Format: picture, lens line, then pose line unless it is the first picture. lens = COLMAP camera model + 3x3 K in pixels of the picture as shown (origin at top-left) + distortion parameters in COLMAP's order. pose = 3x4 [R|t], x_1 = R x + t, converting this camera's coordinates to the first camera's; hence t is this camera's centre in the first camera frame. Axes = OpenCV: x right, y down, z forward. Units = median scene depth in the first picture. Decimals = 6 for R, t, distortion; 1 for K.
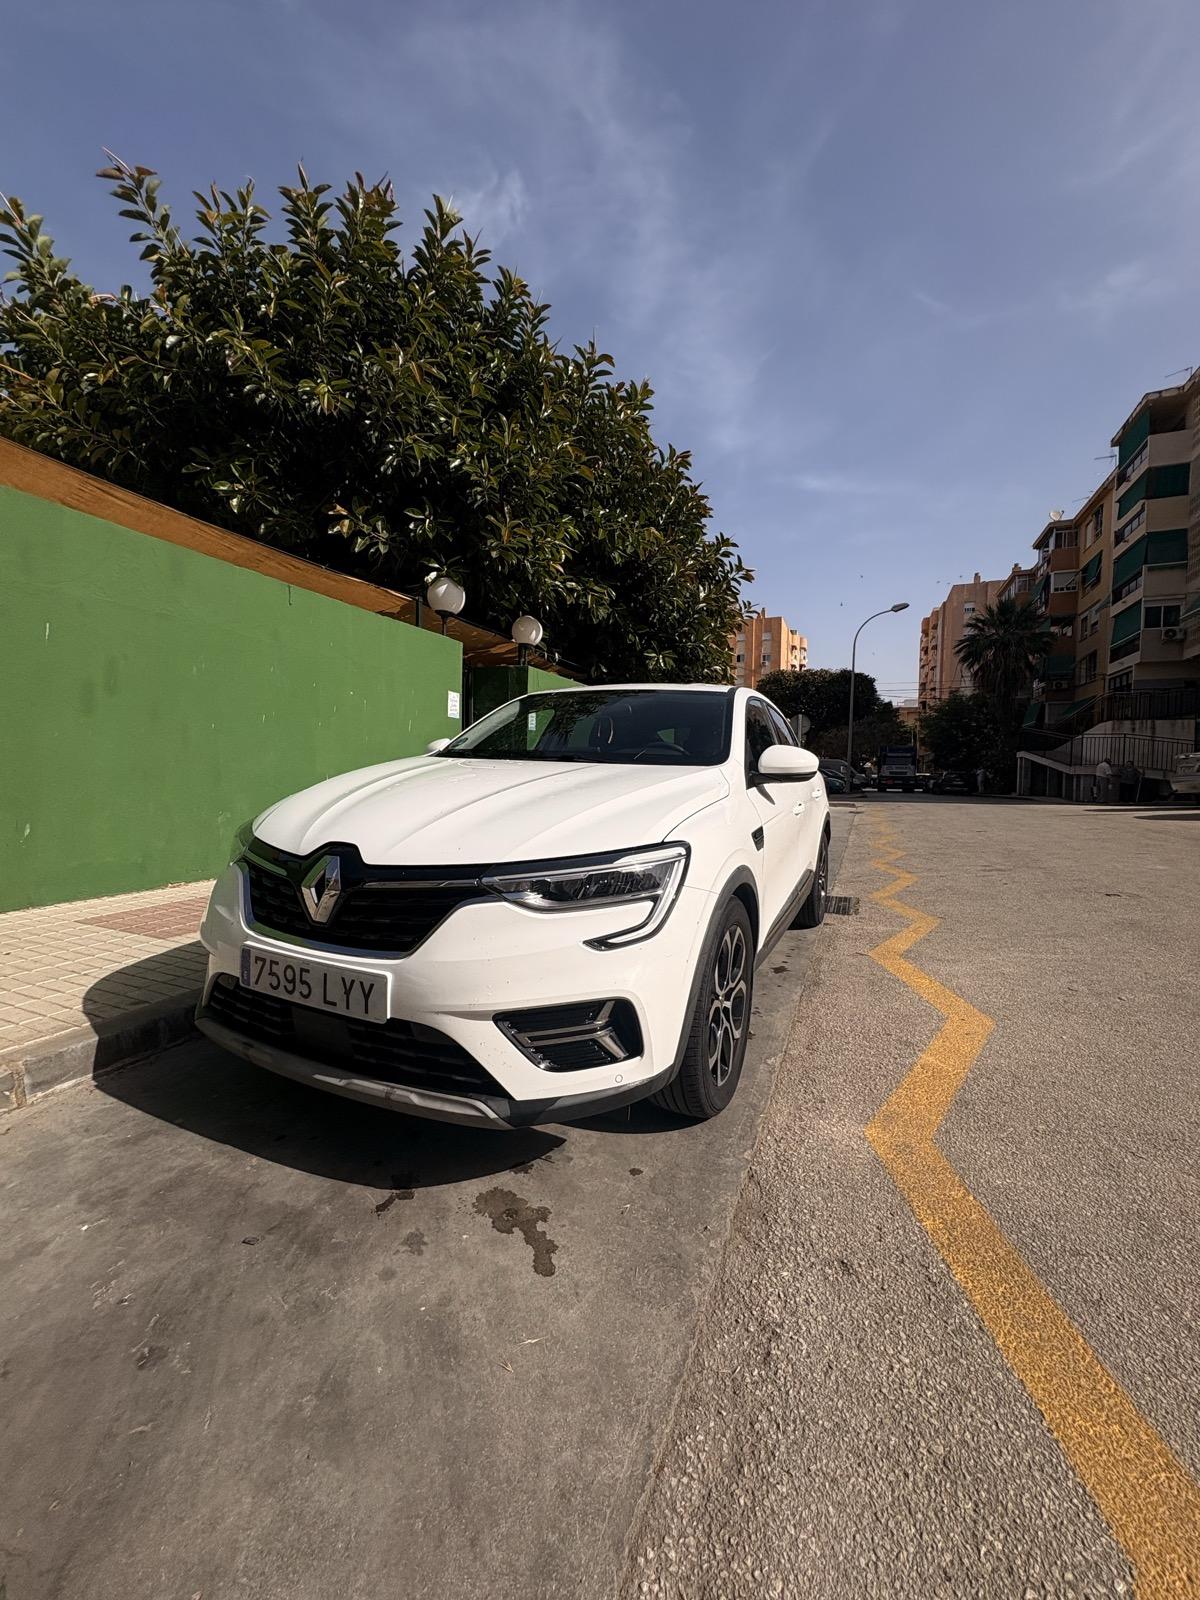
lens RADIAL K [[636.0, 0, 600.0], [0, 636.0, 799.8], [0, 0, 1]] dist [0.000863, -0.000112]
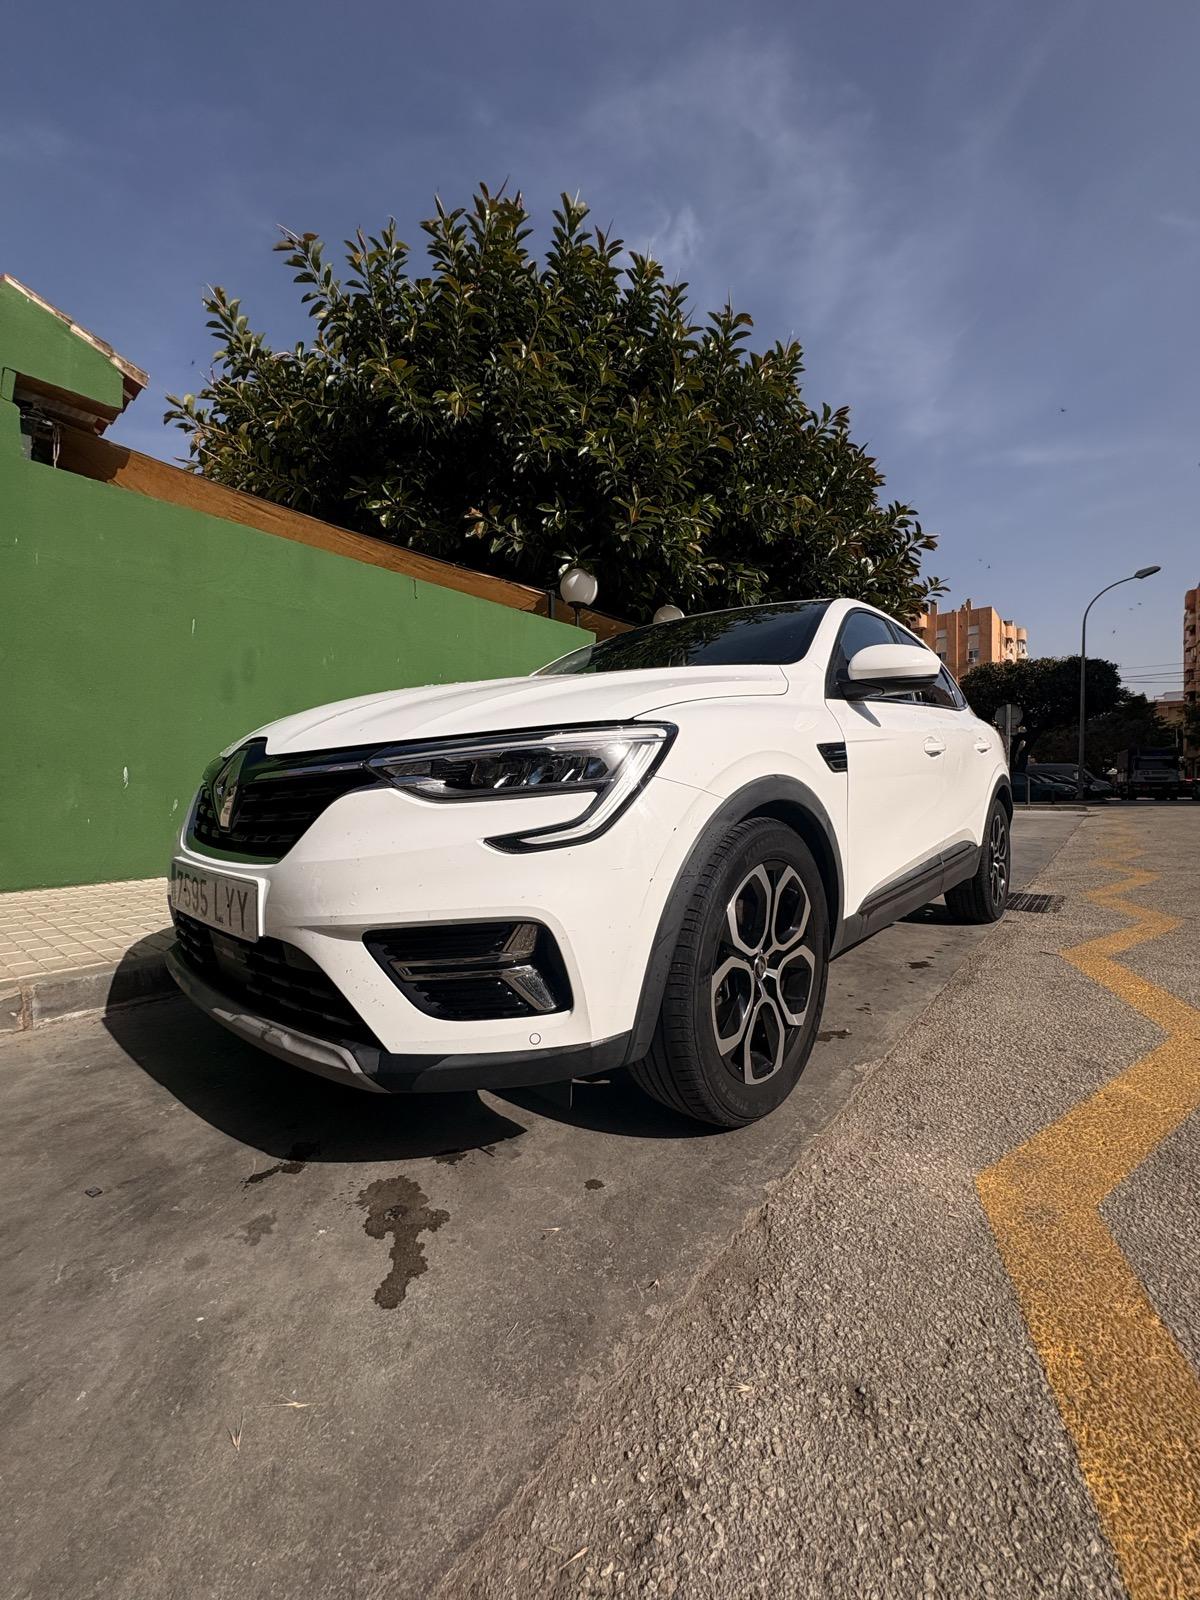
lens RADIAL K [[636.0, 0, 601.2], [0, 636.0, 801.3], [0, 0, 1]] dist [0.000863, -0.000112]
pose [[0.960362, -0.018031, -0.278171, 0.067676], [0.010172, 0.999508, -0.029672, 0.045846], [0.278569, 0.025666, 0.960073, 0.079533]]
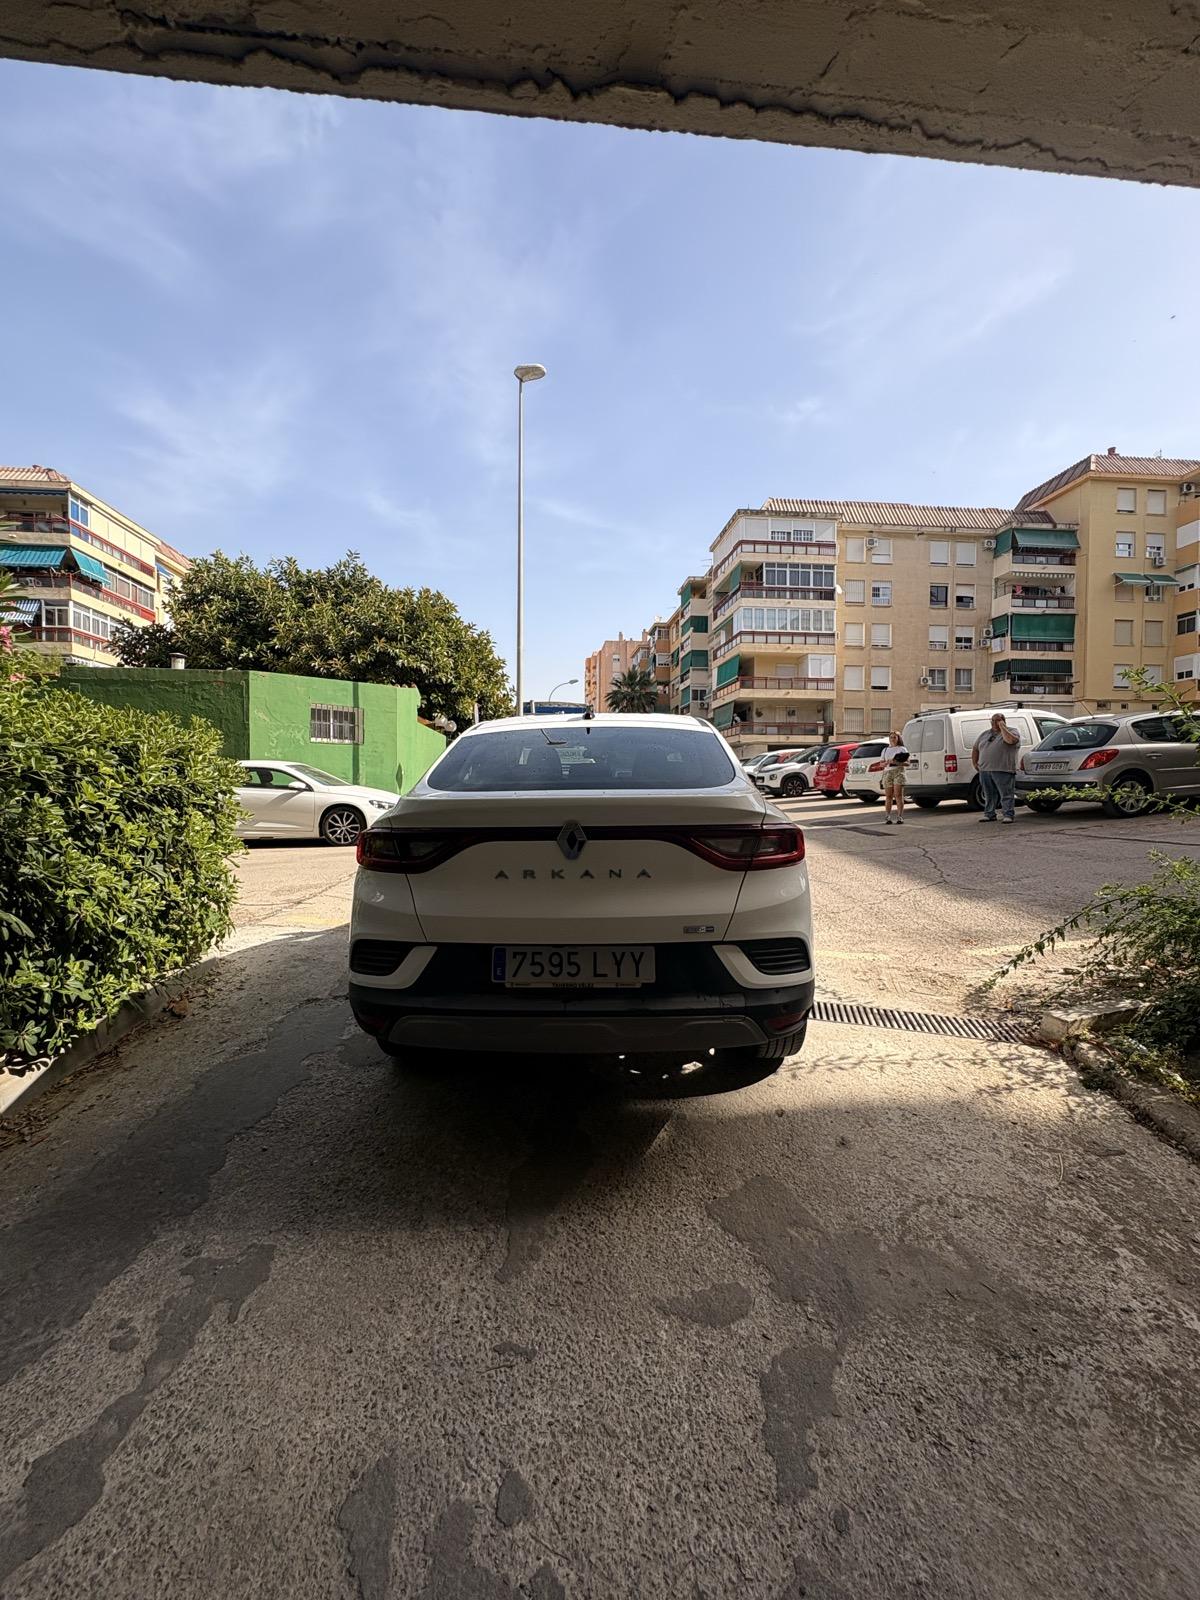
lens RADIAL K [[636.0, 0, 597.4], [0, 636.0, 797.2], [0, 0, 1]] dist [0.000863, -0.000112]
pose [[0.886547, -0.021049, 0.462159, -1.091849], [0.027471, 0.999597, -0.007170, 0.085336], [-0.461821, 0.019052, 0.886768, -2.193820]]
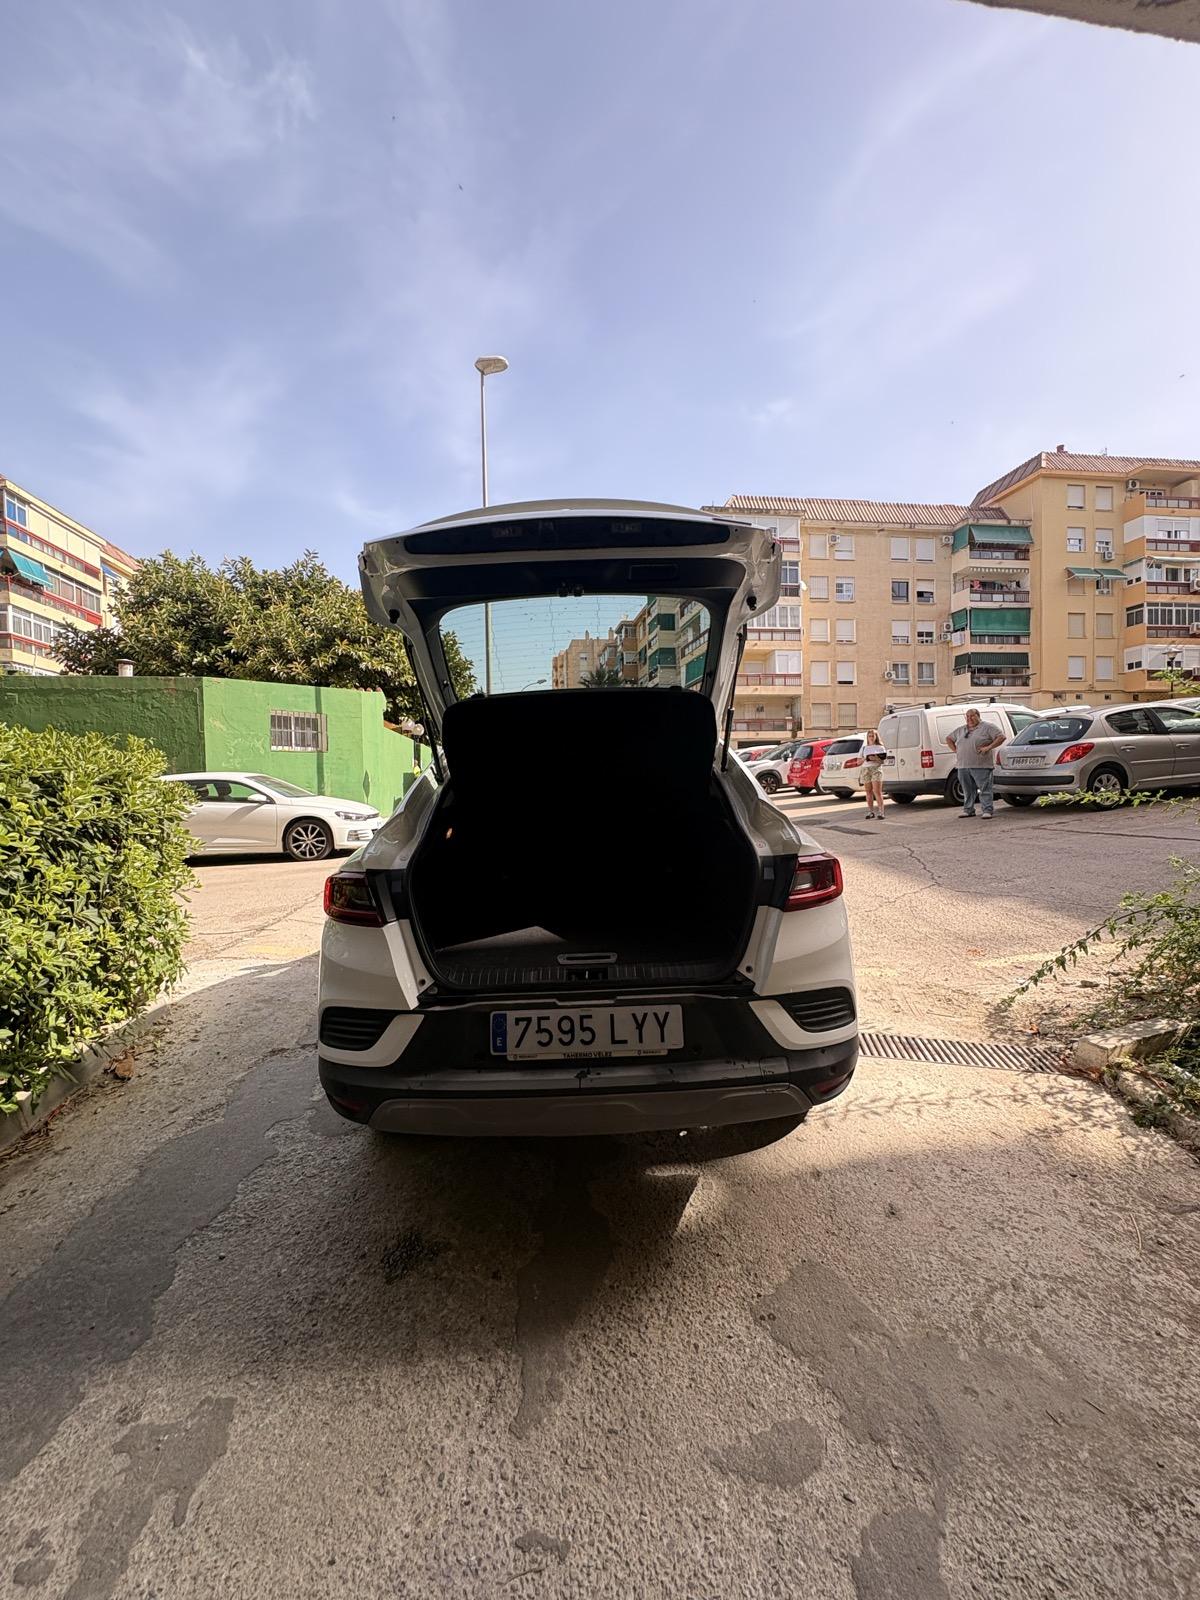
lens RADIAL K [[636.0, 0, 596.4], [0, 636.0, 797.4], [0, 0, 1]] dist [0.000863, -0.000112]
pose [[0.863378, -0.043731, 0.502659, -1.085734], [0.052192, 0.998633, -0.002767, 0.069527], [-0.501851, 0.028624, 0.864480, -2.145845]]
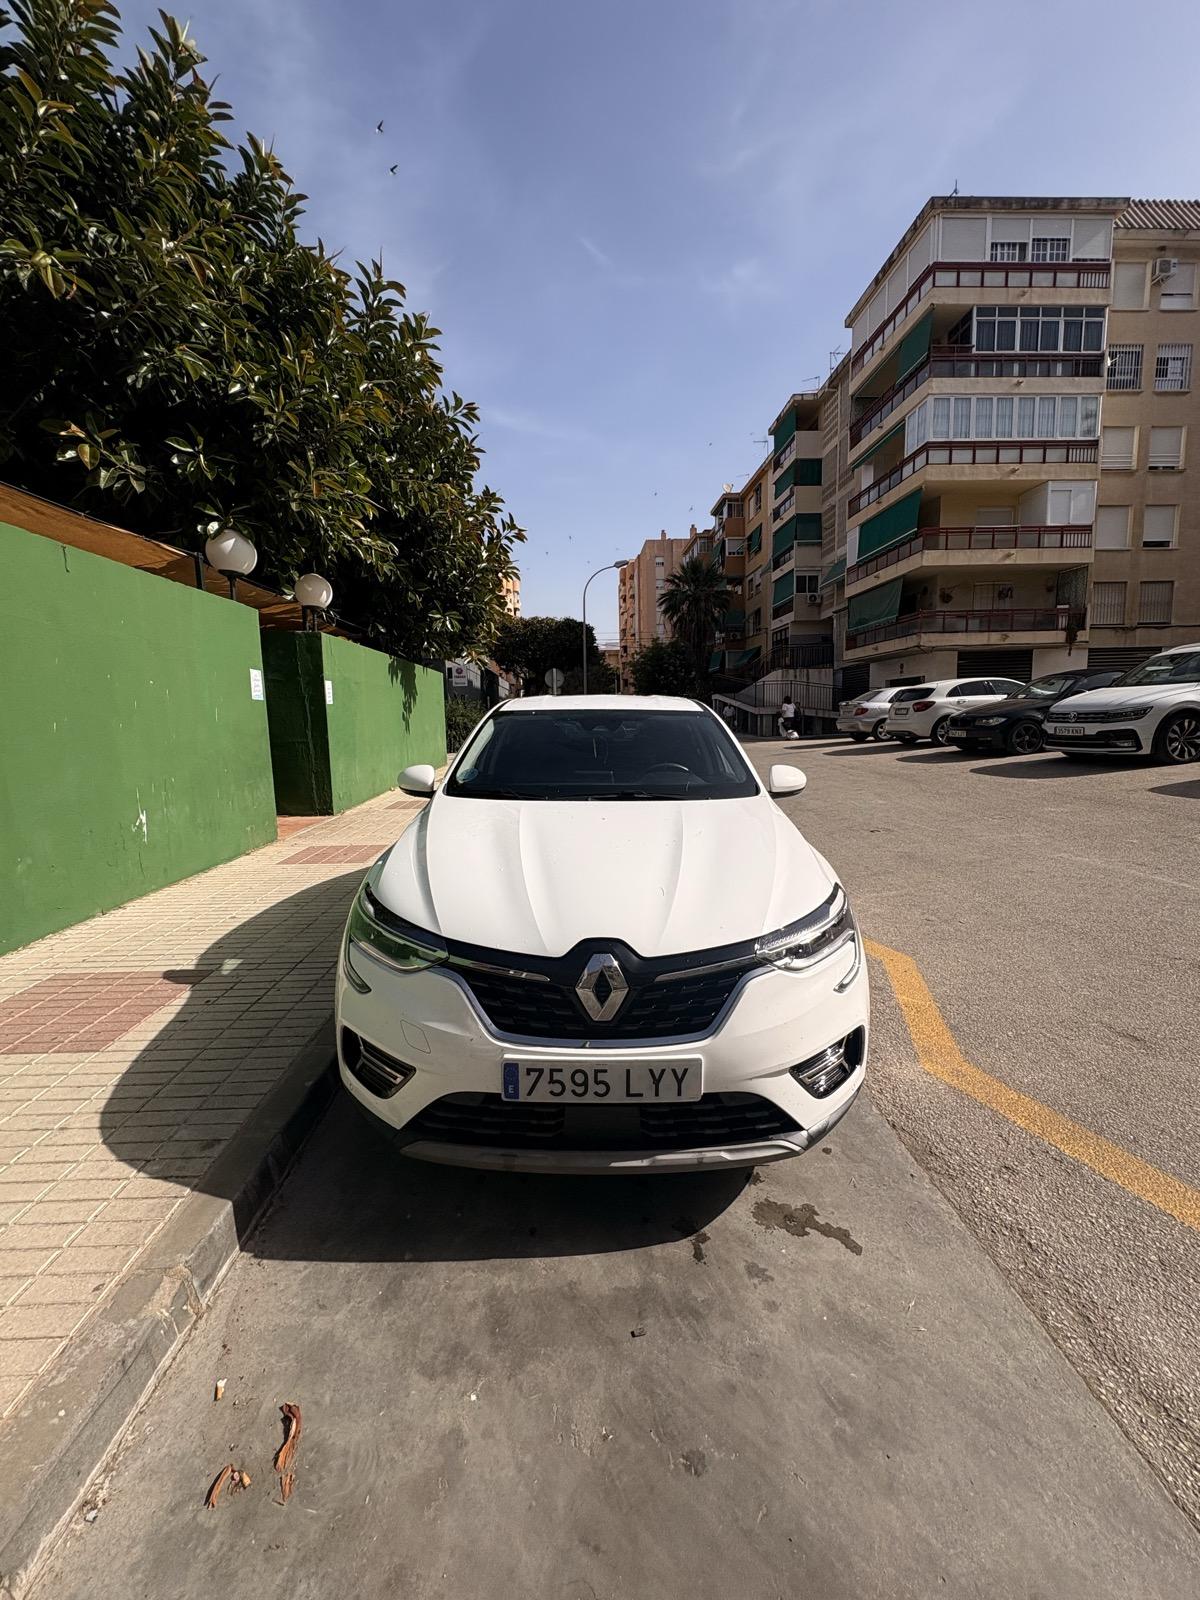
lens RADIAL K [[636.0, 0, 599.0], [0, 636.0, 798.7], [0, 0, 1]] dist [0.000863, -0.000112]
pose [[0.905664, -0.092605, 0.413761, -0.203169], [0.055677, 0.993382, 0.100462, -0.064085], [-0.420326, -0.067948, 0.904826, 0.026282]]
